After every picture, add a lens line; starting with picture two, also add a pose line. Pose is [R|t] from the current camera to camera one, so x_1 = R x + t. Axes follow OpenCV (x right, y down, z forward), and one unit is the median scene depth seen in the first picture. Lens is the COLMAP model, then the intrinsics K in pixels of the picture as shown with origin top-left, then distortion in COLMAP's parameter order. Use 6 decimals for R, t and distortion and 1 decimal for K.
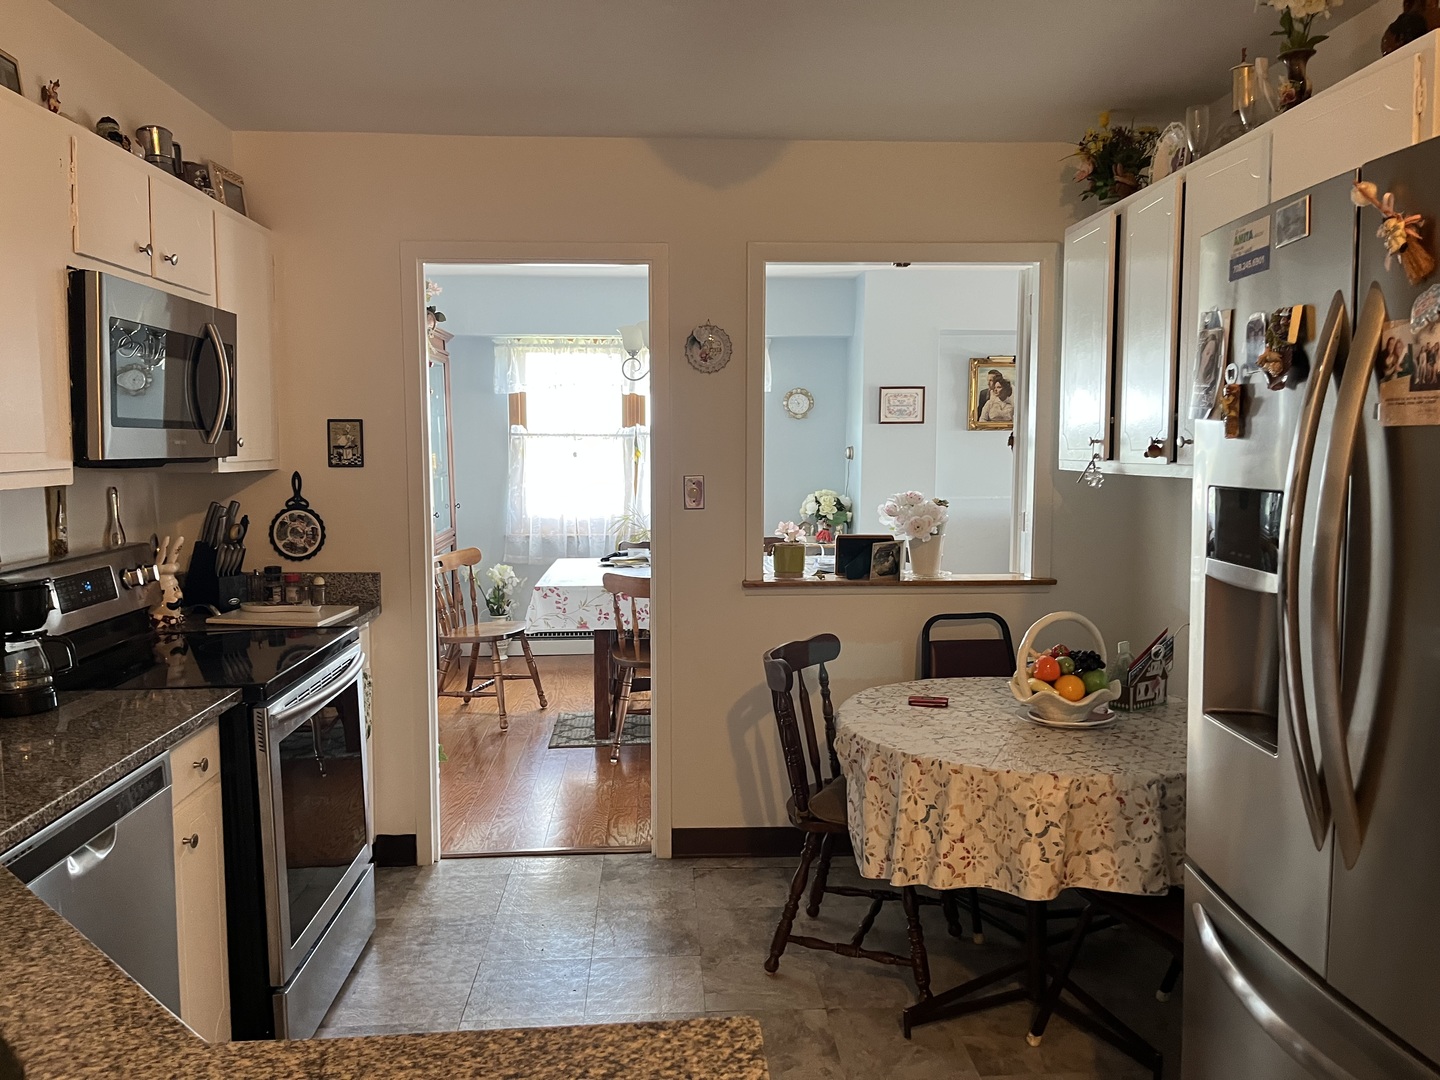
lens RADIAL K [[1085.3, 0, 720.4], [0, 1085.3, 537.1], [0, 0, 1]] dist [0.002295, -0.004177]
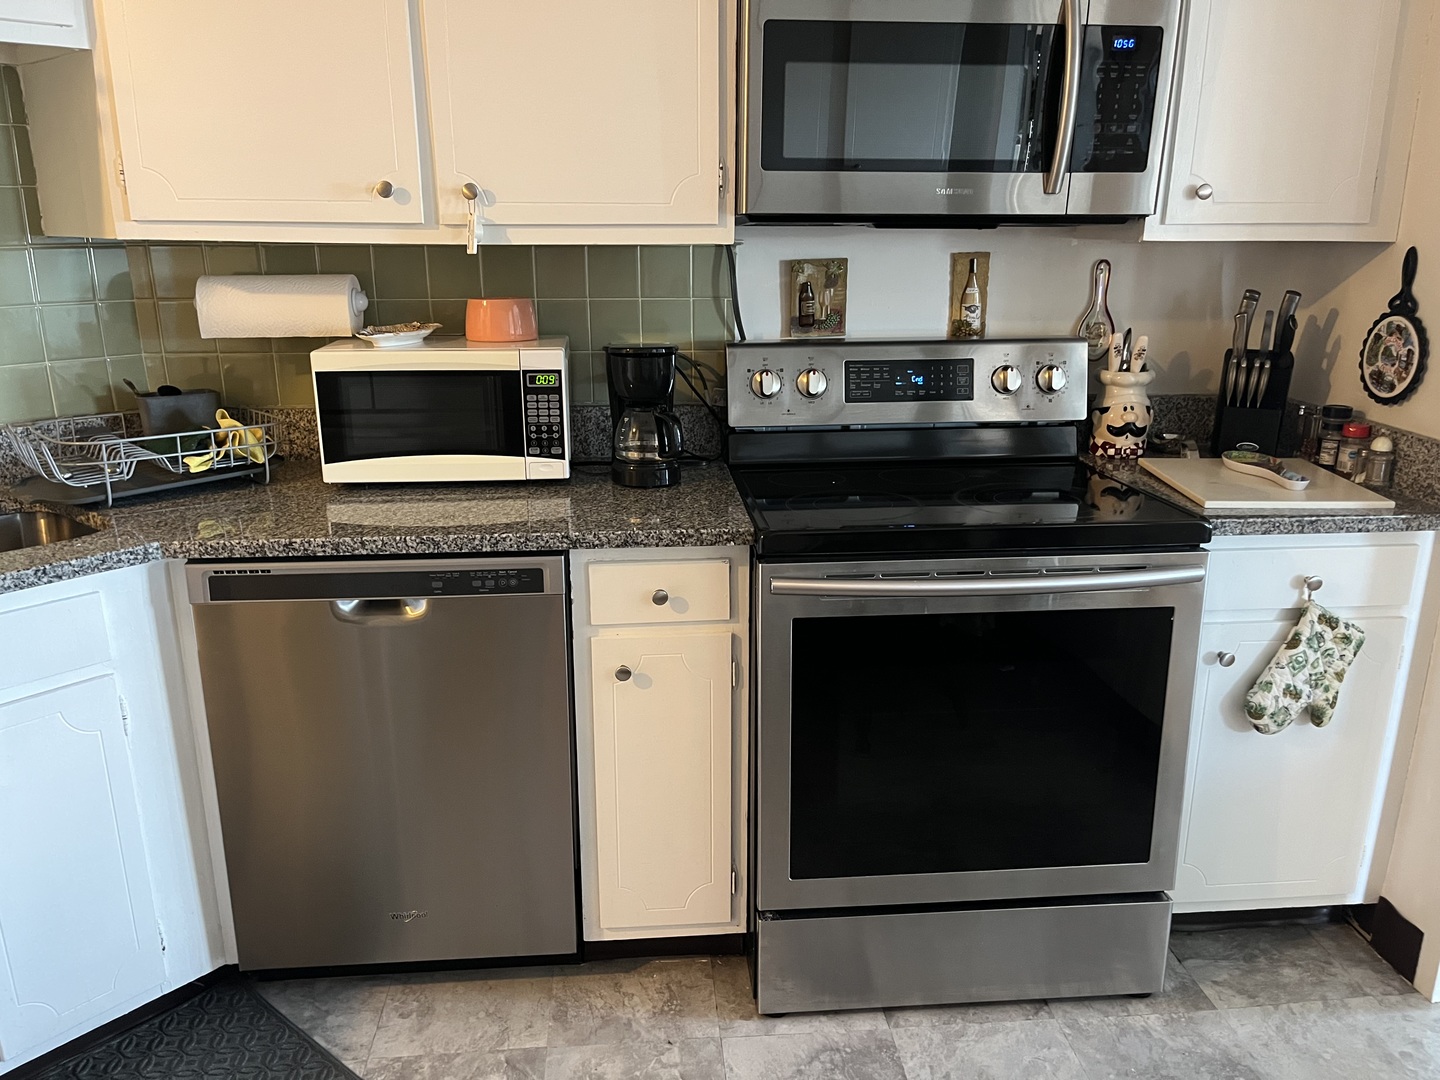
lens RADIAL K [[1085.3, 0, 718.3], [0, 1085.3, 539.1], [0, 0, 1]] dist [0.002295, -0.004177]
pose [[0.031065, 0.275627, -0.960763, 0.181896], [-0.086257, 0.958380, 0.272154, -0.037003], [0.995788, 0.074418, 0.053547, 0.619958]]
